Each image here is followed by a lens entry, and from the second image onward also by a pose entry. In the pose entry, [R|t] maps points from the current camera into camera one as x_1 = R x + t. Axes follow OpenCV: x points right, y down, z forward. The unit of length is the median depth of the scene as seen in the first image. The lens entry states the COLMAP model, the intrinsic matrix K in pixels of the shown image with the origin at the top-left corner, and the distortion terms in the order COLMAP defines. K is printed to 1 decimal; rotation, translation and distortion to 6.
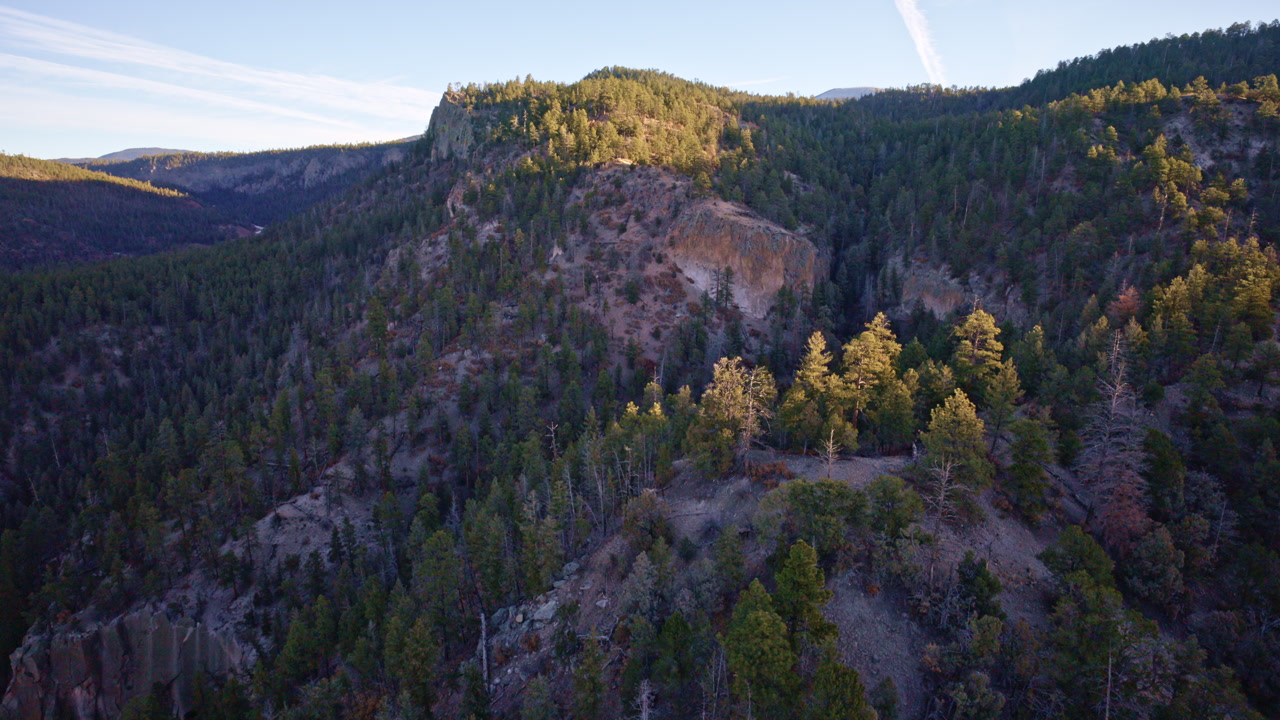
lens RADIAL K [[701.0, 0, 640.0], [0, 701.0, 360.0], [0, 0, 1]] dist [-0.059008, 0.029202]
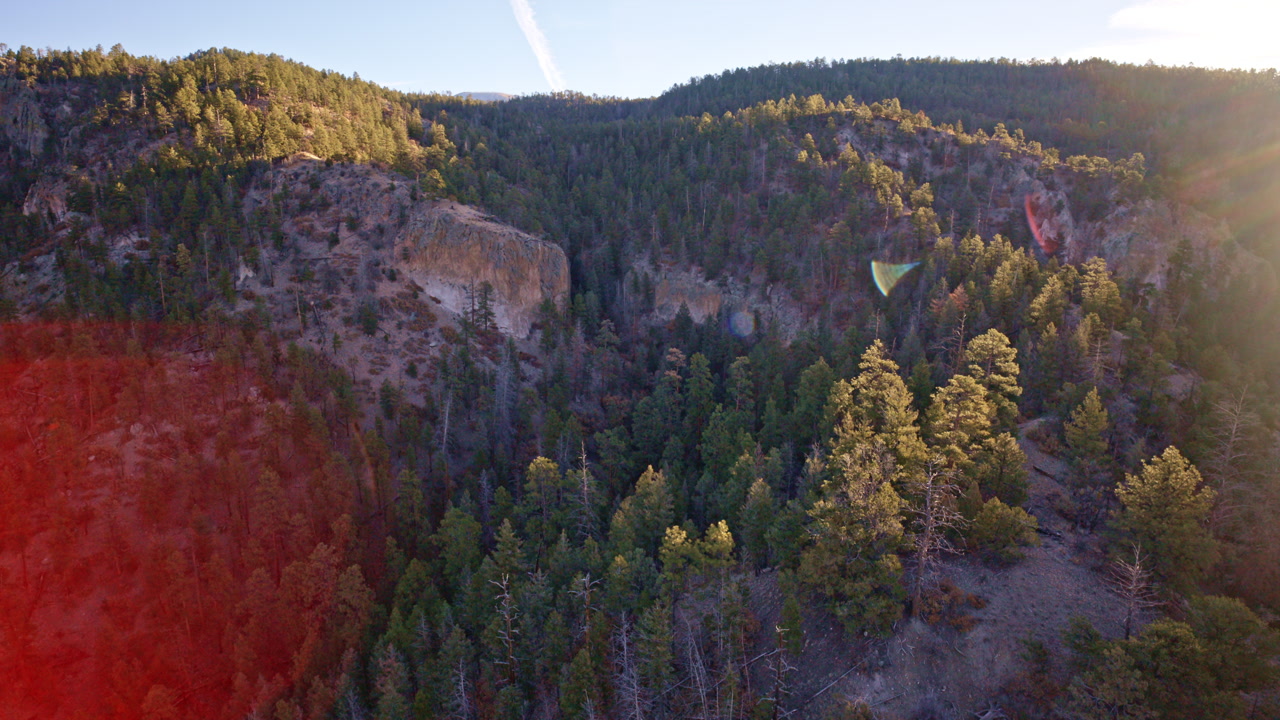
lens RADIAL K [[701.0, 0, 640.0], [0, 701.0, 360.0], [0, 0, 1]] dist [-0.059008, 0.029202]
pose [[0.878122, -0.102710, 0.467283, -0.105320], [0.104769, 0.994261, 0.021658, -0.034695], [-0.466825, 0.029938, 0.883843, 0.156070]]
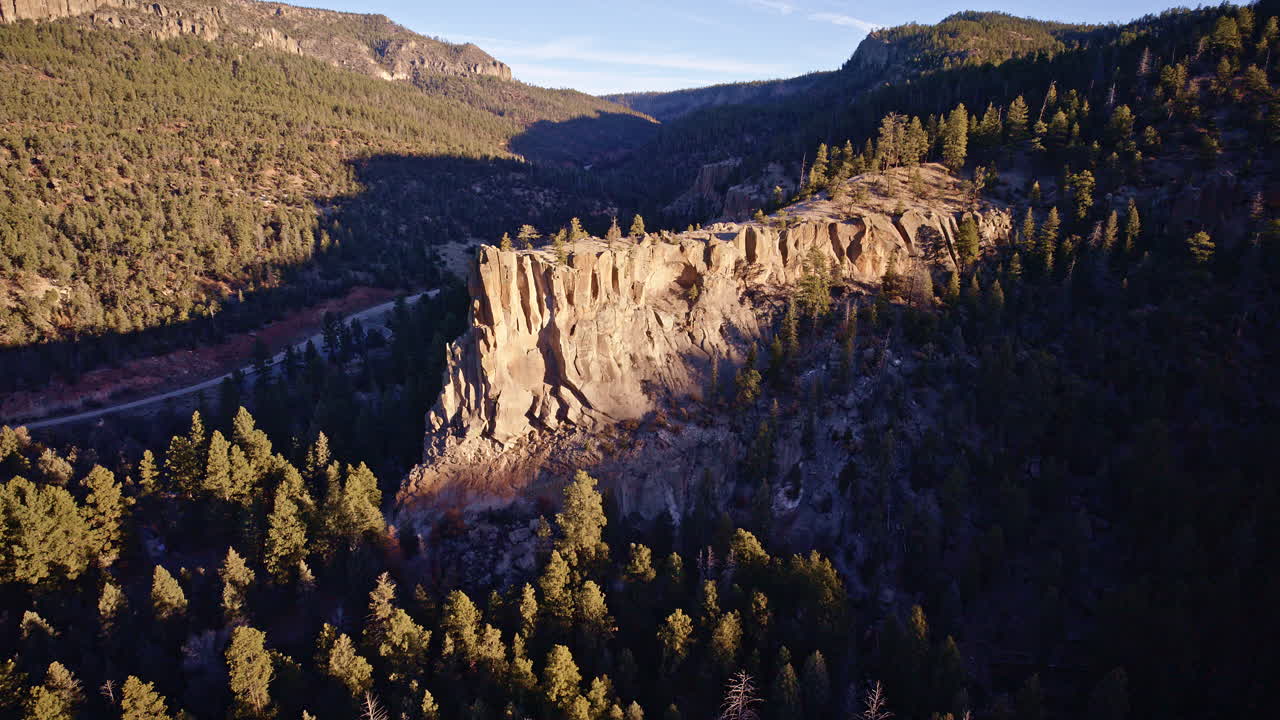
lens RADIAL K [[701.0, 0, 640.0], [0, 701.0, 360.0], [0, 0, 1]] dist [-0.059008, 0.029202]
pose [[0.902441, 0.119810, -0.413820, 0.133847], [-0.093823, 0.992153, 0.082646, 1.121531], [0.420474, -0.035758, 0.906600, -2.796114]]
